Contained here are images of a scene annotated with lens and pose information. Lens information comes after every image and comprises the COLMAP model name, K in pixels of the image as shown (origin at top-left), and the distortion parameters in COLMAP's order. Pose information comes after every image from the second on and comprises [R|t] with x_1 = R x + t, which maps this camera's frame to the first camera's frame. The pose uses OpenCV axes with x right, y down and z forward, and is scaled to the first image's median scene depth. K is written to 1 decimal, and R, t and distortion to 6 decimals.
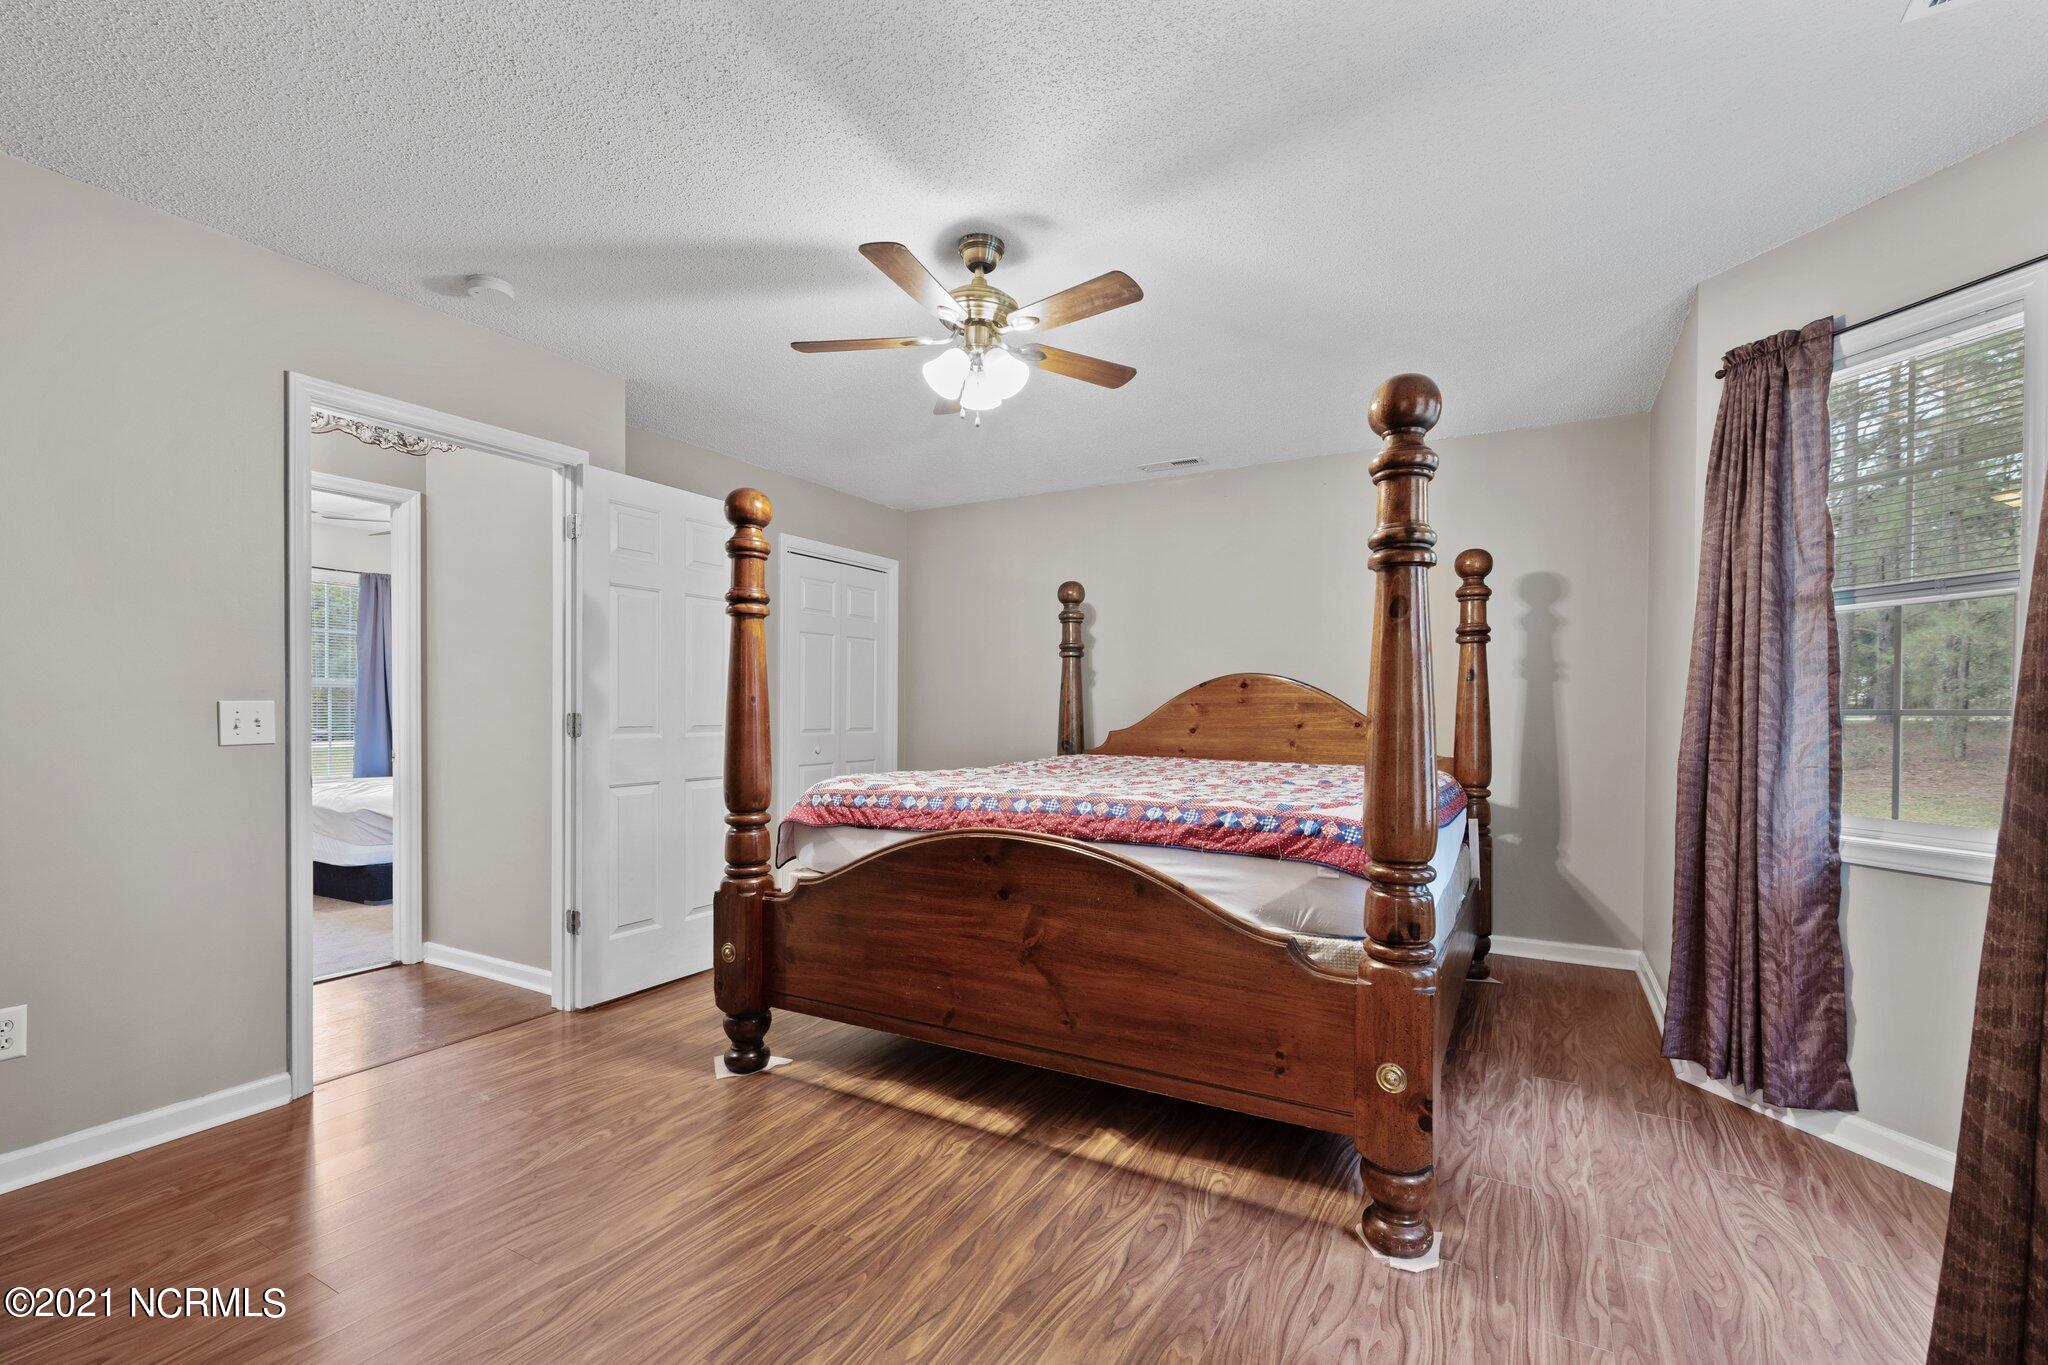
lens RADIAL K [[883.4, 0, 1025.4], [0, 883.4, 703.7], [0, 0, 1]] dist [-0.002831, -0.000716]
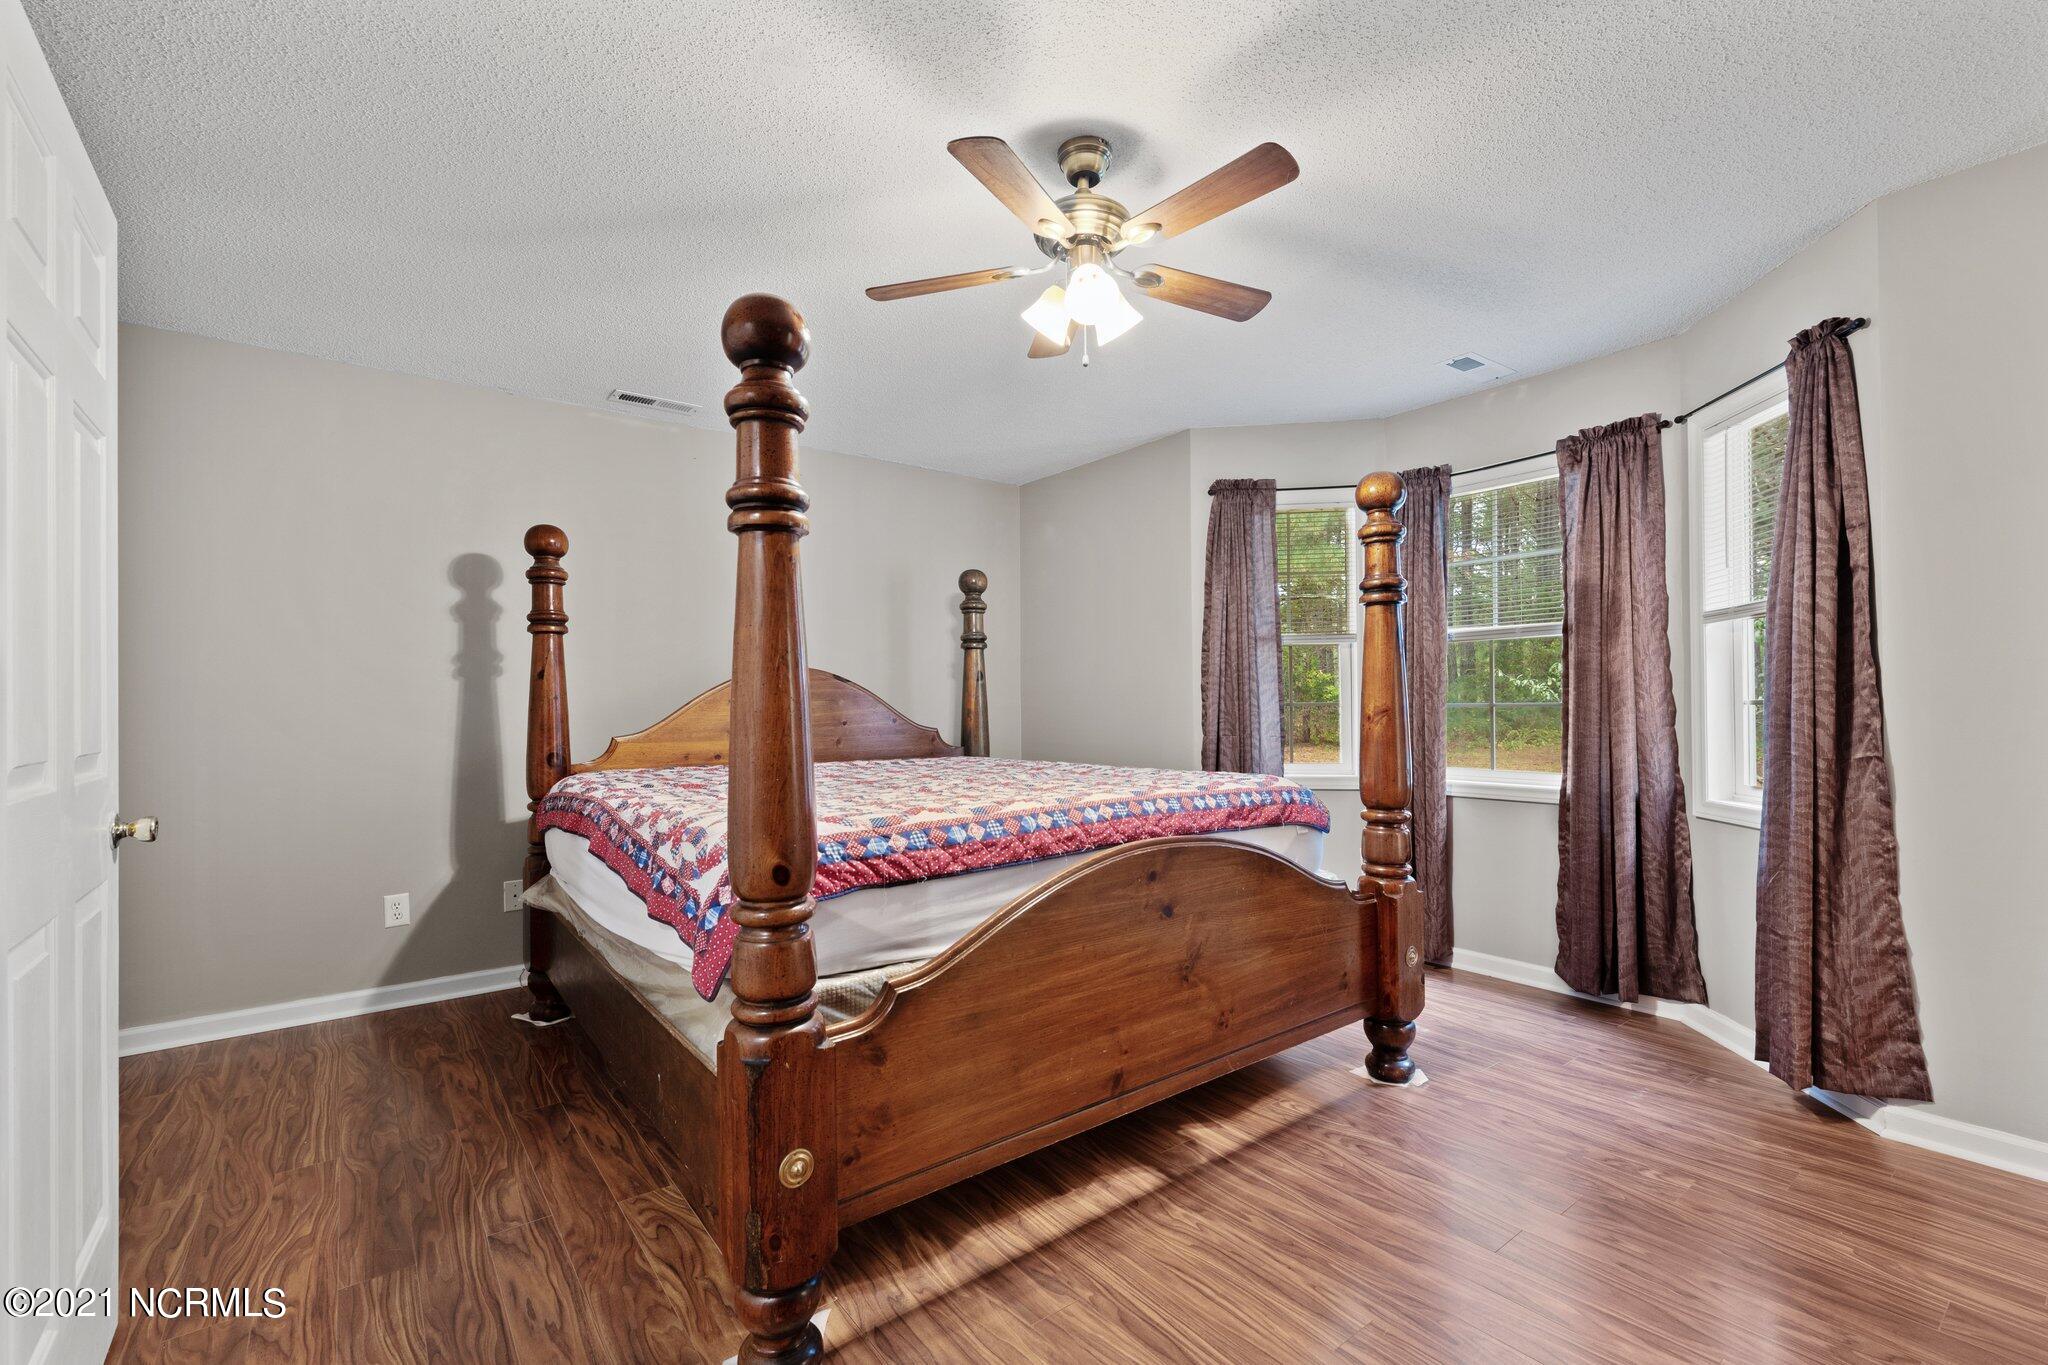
lens RADIAL K [[883.4, 0, 1023.0], [0, 883.4, 690.6], [0, 0, 1]] dist [-0.002831, -0.000716]
pose [[0.389322, 0.013007, 0.921010, -0.878962], [0.000024, 0.999900, -0.014131, 0.005678], [-0.921102, 0.005523, 0.389283, 0.763105]]
